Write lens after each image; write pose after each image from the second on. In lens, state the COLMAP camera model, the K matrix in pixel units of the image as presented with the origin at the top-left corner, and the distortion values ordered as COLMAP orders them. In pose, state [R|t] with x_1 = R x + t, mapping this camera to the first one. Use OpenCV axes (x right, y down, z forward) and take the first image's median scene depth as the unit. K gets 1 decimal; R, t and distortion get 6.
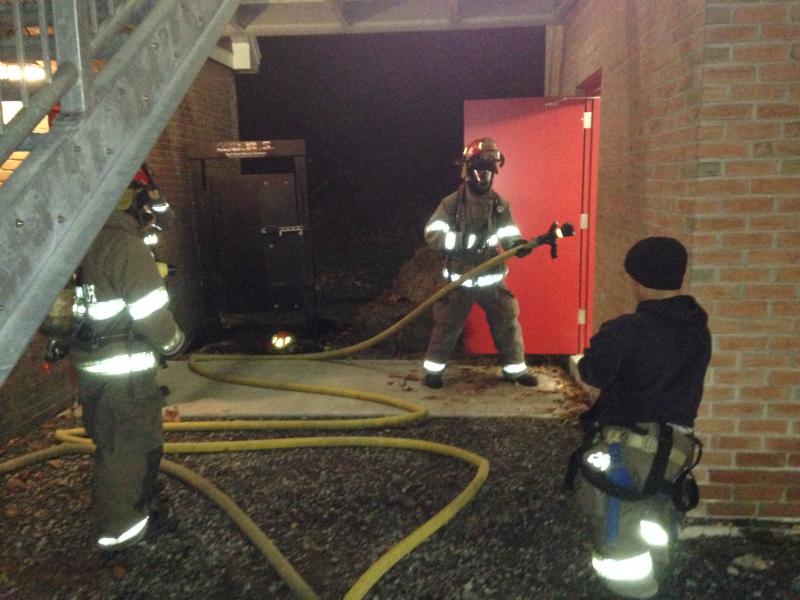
lens RADIAL K [[728.5, 0, 400.0], [0, 728.5, 300.0], [0, 0, 1]] dist [0.184820, -0.270701]
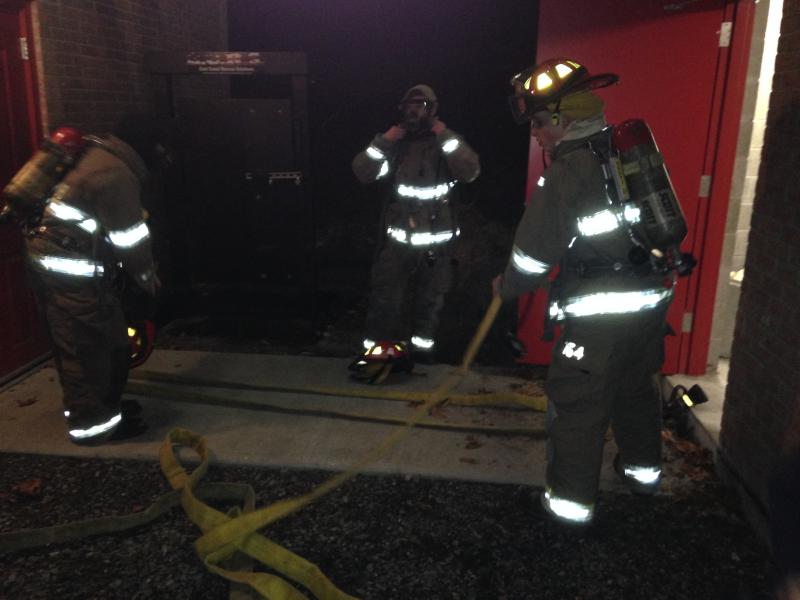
lens RADIAL K [[728.5, 0, 400.0], [0, 728.5, 300.0], [0, 0, 1]] dist [0.184820, -0.270701]
pose [[0.998865, 0.045572, -0.013863, -0.033395], [-0.044190, 0.995186, 0.087471, -0.090946], [0.017783, -0.086759, 0.996071, 0.534088]]
